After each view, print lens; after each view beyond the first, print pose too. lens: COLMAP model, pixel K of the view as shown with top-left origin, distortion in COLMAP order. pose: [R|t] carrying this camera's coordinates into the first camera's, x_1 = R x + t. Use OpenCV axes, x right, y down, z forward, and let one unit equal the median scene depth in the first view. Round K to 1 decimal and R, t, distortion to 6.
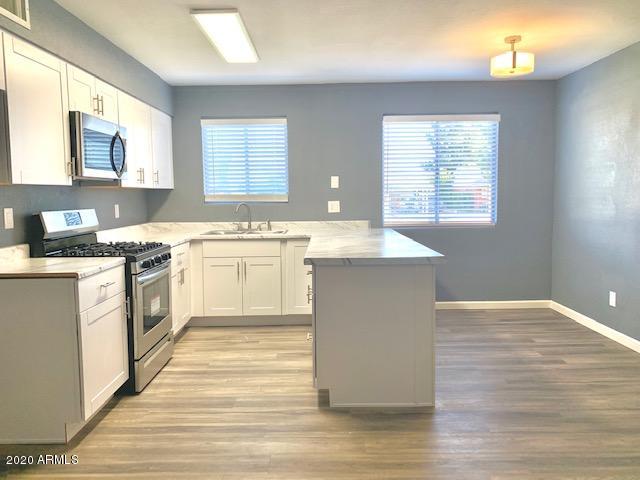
lens RADIAL K [[491.7, 0, 316.6], [0, 491.7, 235.8], [0, 0, 1]] dist [0.033879, -0.036680]
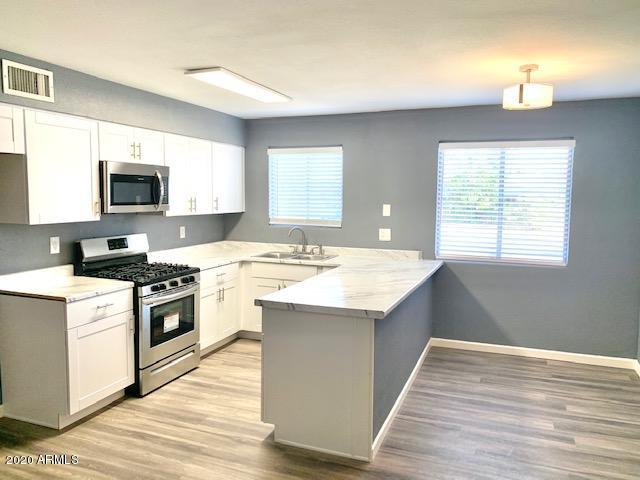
lens RADIAL K [[491.7, 0, 315.5], [0, 491.7, 239.3], [0, 0, 1]] dist [0.033879, -0.036680]
pose [[0.932189, 0.054587, -0.357832, 0.364769], [-0.052158, 0.998503, 0.016442, -0.083837], [0.358194, 0.003337, 0.933641, 0.035817]]
